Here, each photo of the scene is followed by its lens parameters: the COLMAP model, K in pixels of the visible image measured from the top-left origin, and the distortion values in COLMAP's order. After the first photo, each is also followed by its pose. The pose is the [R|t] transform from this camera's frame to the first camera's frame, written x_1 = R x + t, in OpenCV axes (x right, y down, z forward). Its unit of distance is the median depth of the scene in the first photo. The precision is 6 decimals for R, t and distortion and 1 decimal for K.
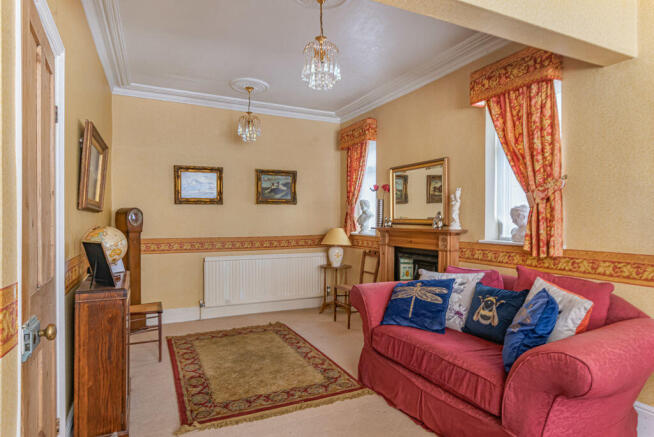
lens RADIAL K [[379.3, 0, 326.9], [0, 379.3, 218.0], [0, 0, 1]] dist [0.005373, 0.000922]
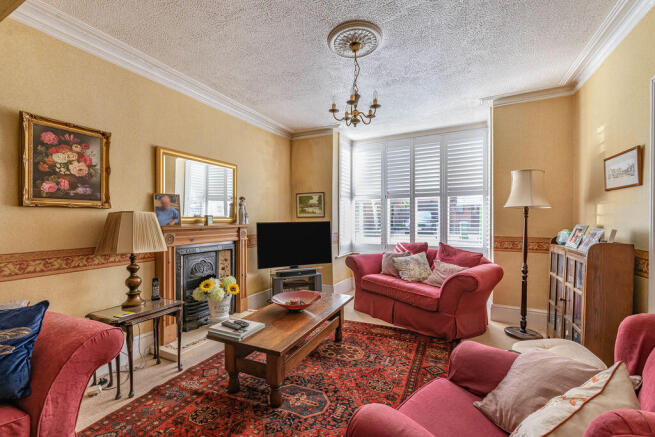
lens RADIAL K [[274.2, 0, 329.0], [0, 274.2, 219.8], [0, 0, 1]] dist [-0.003925, 0.000096]
pose [[-0.617152, 0.006579, 0.786816, -0.416814], [0.003987, 0.999978, -0.005234, 0.008231], [-0.786834, -0.000093, -0.617165, 0.863177]]
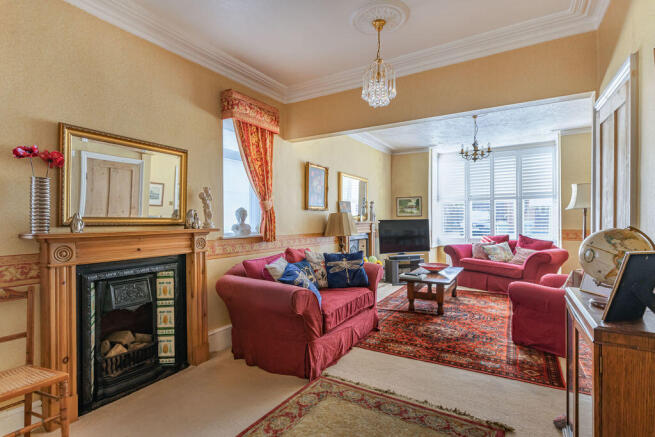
lens RADIAL K [[326.3, 0, 326.7], [0, 326.3, 219.1], [0, 0, 1]] dist [0.001405, -0.001131]
pose [[-0.551215, 0.009754, 0.834306, -0.563827], [0.003387, 0.999950, -0.009453, 0.015867], [-0.834357, -0.002385, -0.551220, 1.249920]]
